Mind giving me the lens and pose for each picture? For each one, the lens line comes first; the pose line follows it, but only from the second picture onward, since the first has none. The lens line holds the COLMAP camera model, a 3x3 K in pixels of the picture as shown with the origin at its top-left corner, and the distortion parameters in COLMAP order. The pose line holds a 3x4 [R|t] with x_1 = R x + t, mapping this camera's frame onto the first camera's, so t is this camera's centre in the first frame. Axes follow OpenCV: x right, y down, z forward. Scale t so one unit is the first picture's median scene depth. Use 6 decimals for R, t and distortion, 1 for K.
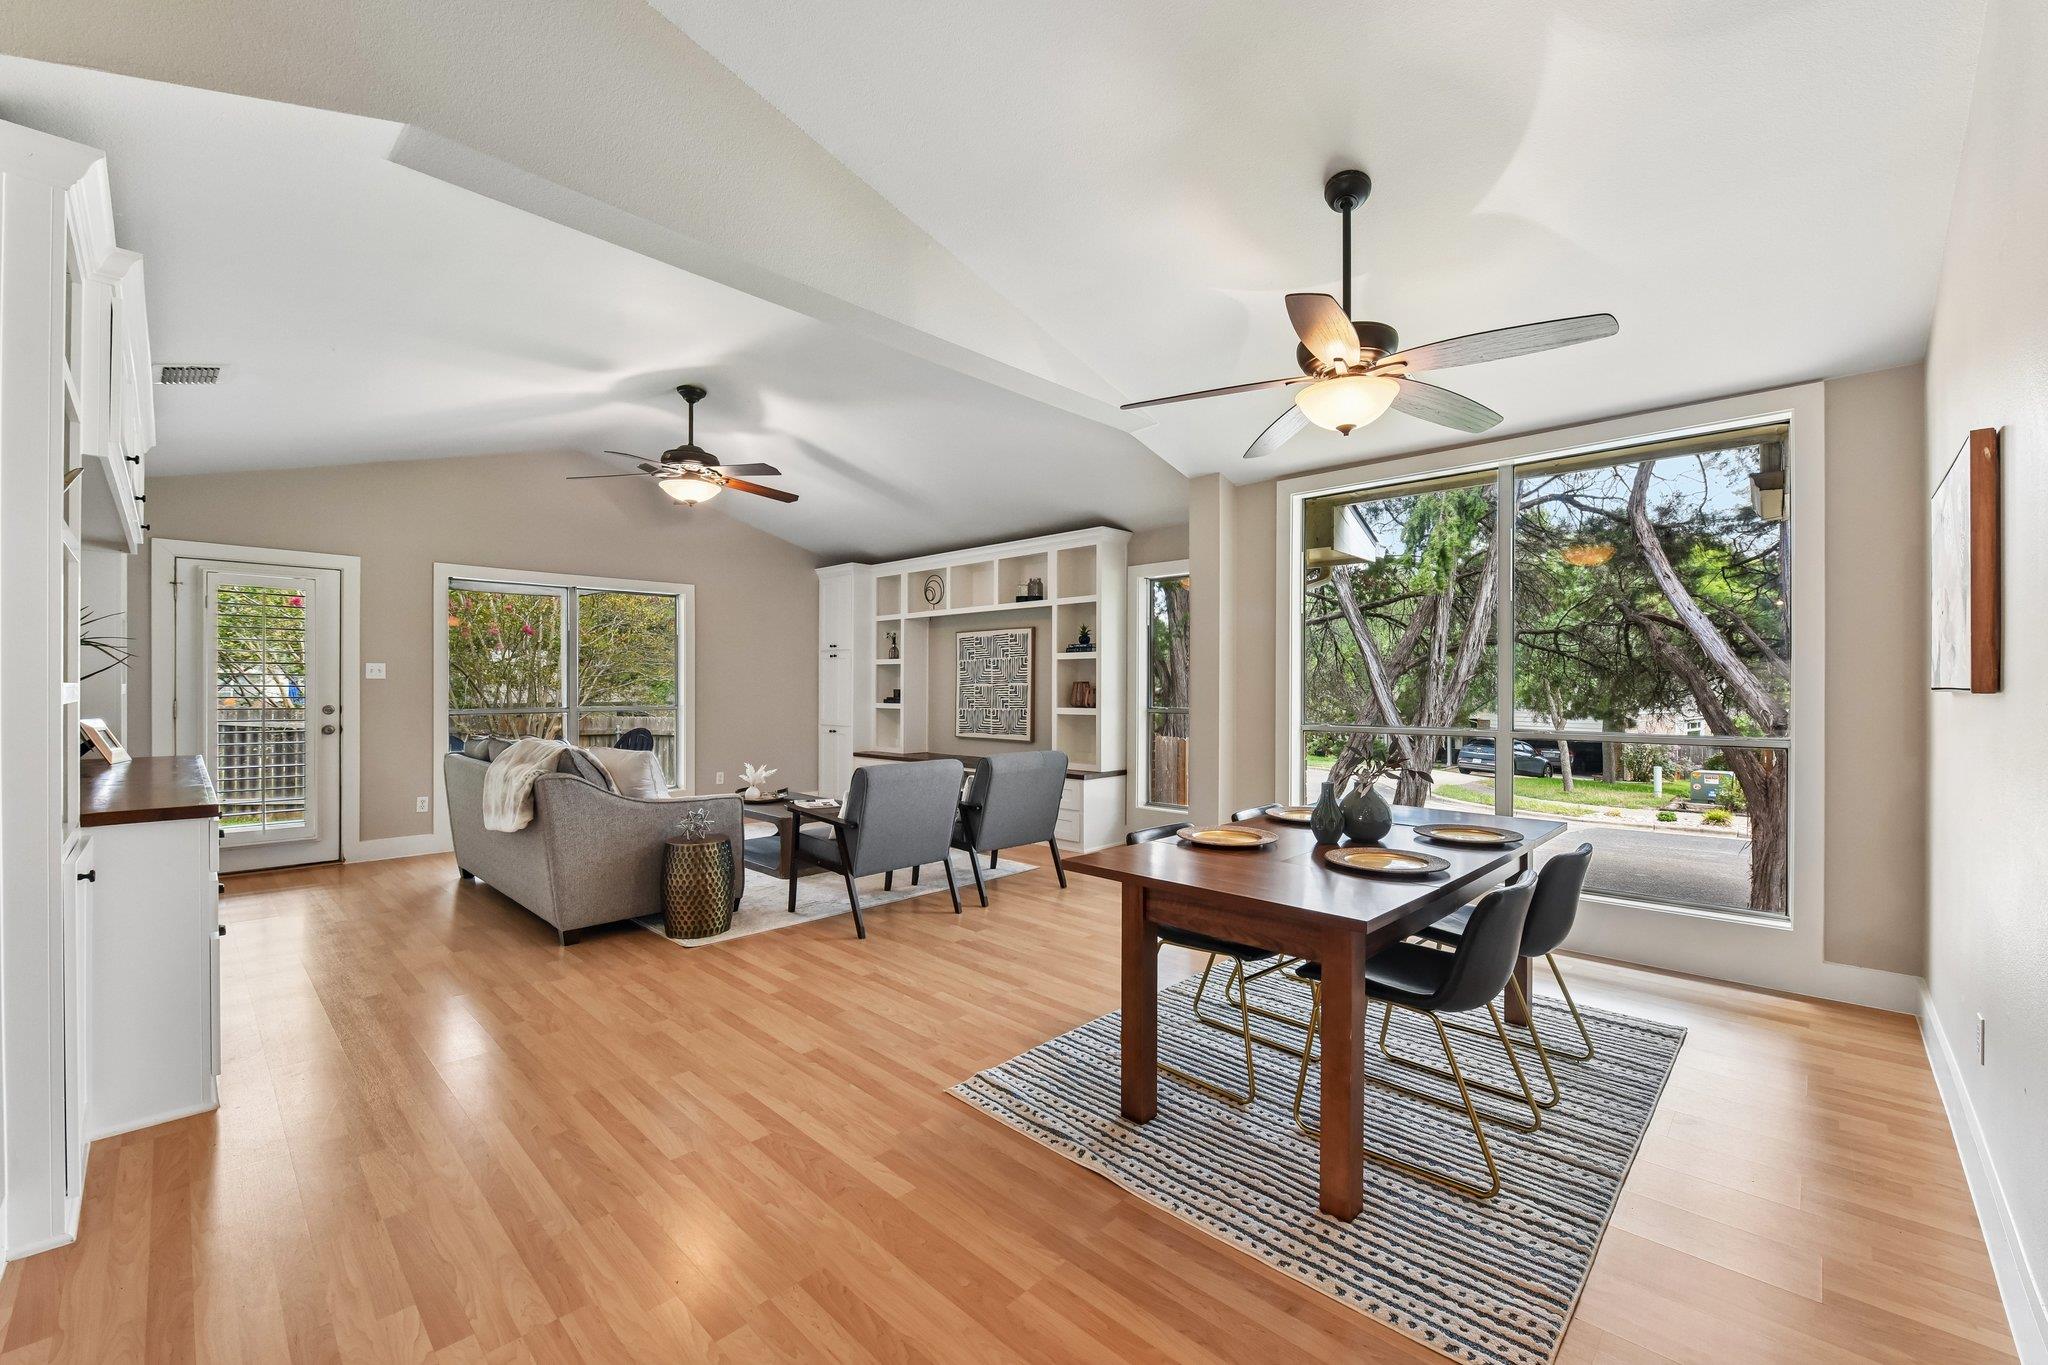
lens RADIAL K [[824.9, 0, 1024.9], [0, 824.9, 687.9], [0, 0, 1]] dist [0.000090, 0.000005]
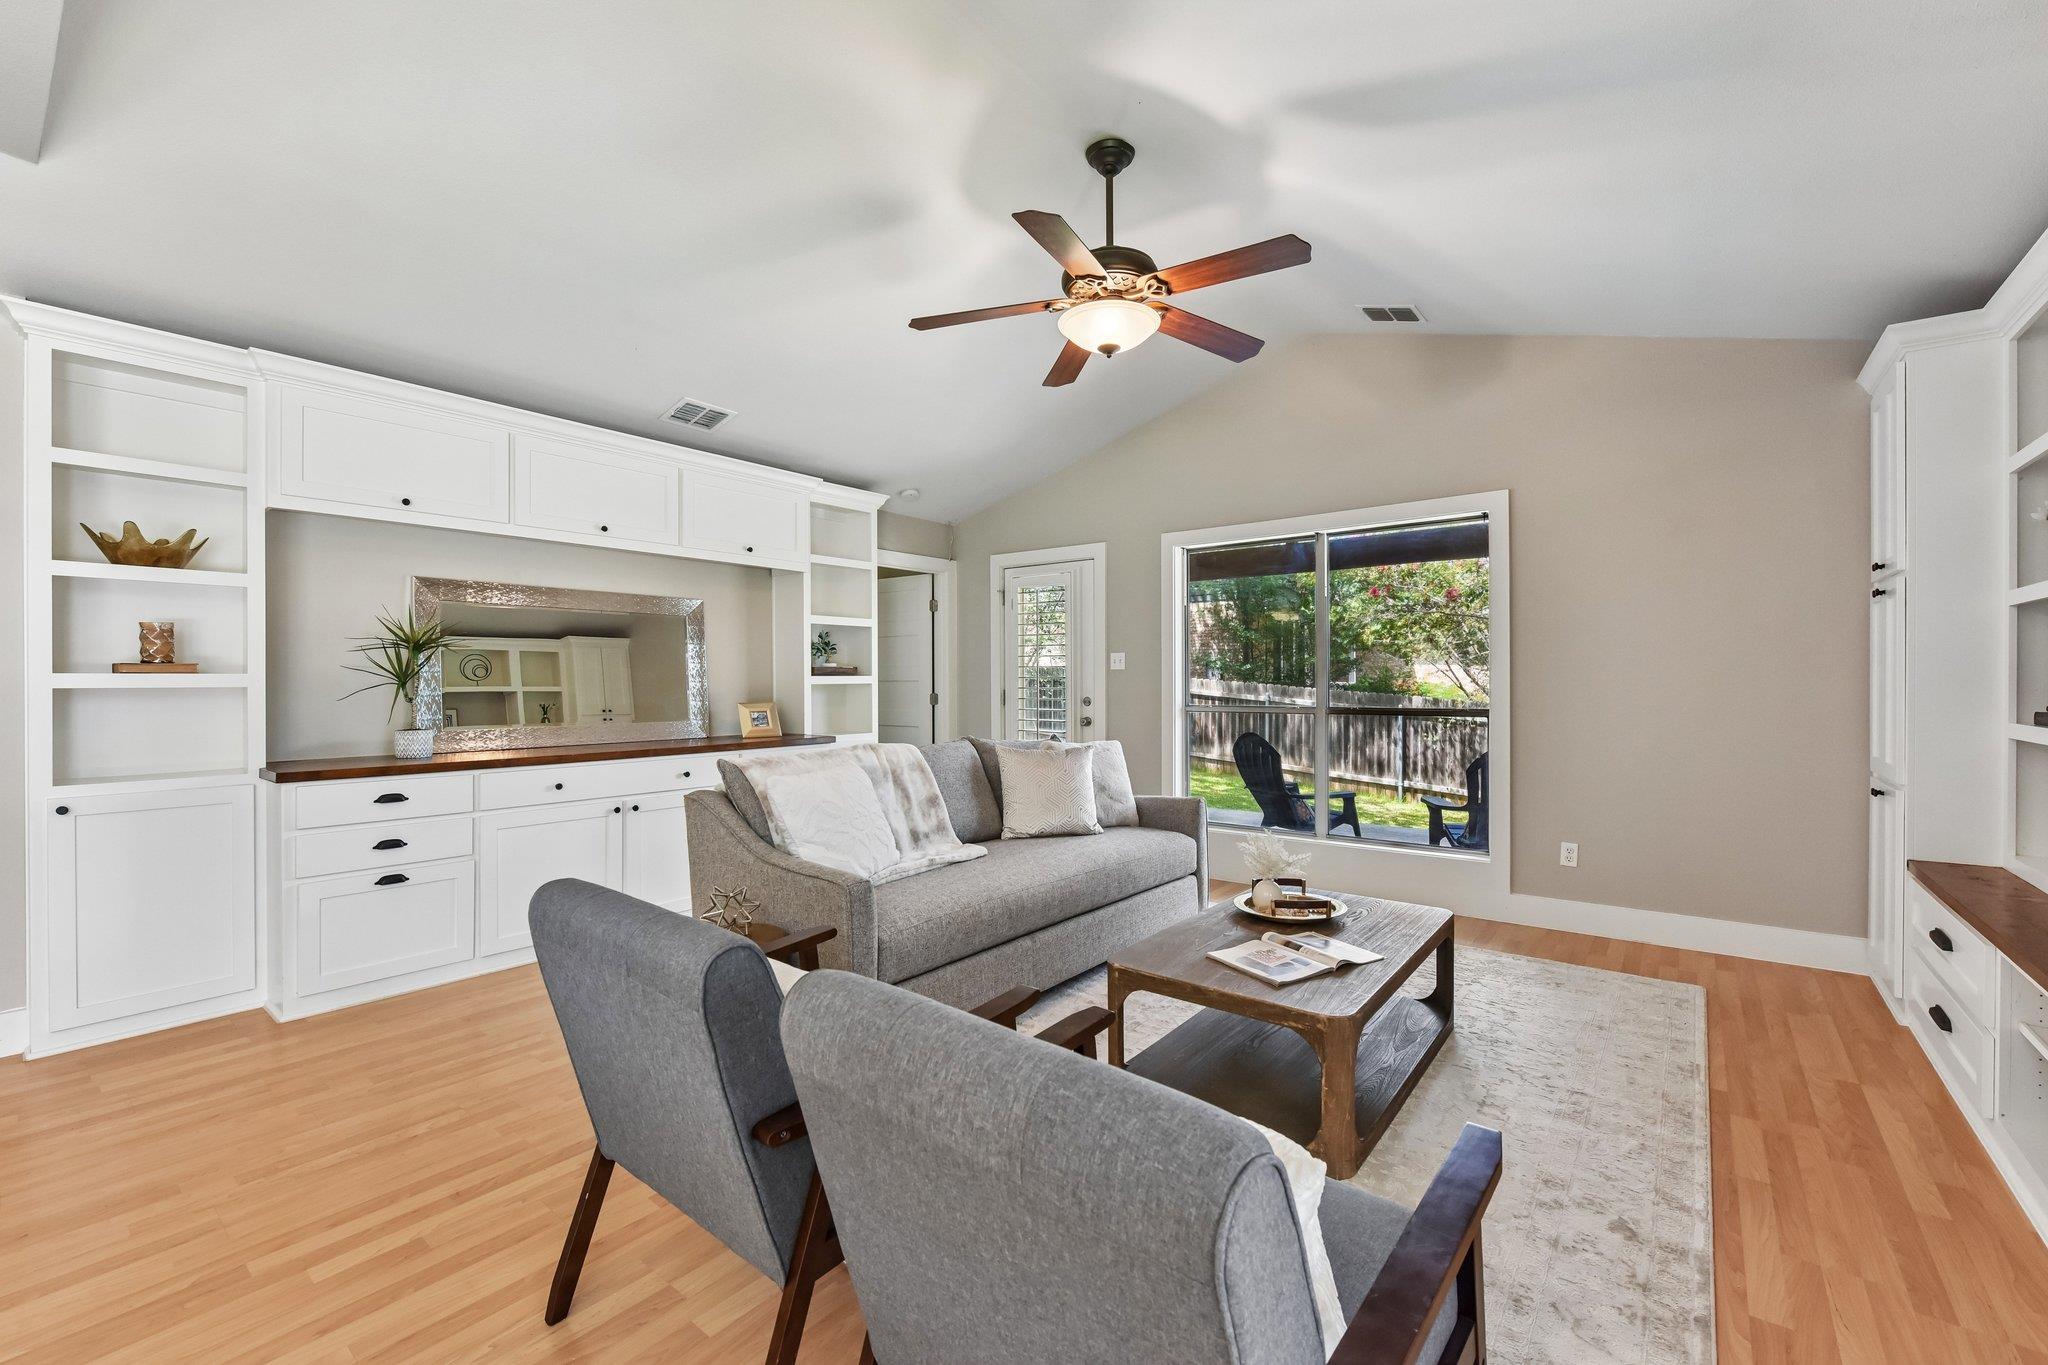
lens RADIAL K [[860.9, 0, 1024.8], [0, 860.9, 679.7], [0, 0, 1]] dist [-0.001218, -0.000149]
pose [[0.110693, 0.001527, -0.993854, 0.165641], [0.002849, 0.999994, 0.001854, -0.002129], [0.993851, -0.003037, 0.110688, 0.798602]]
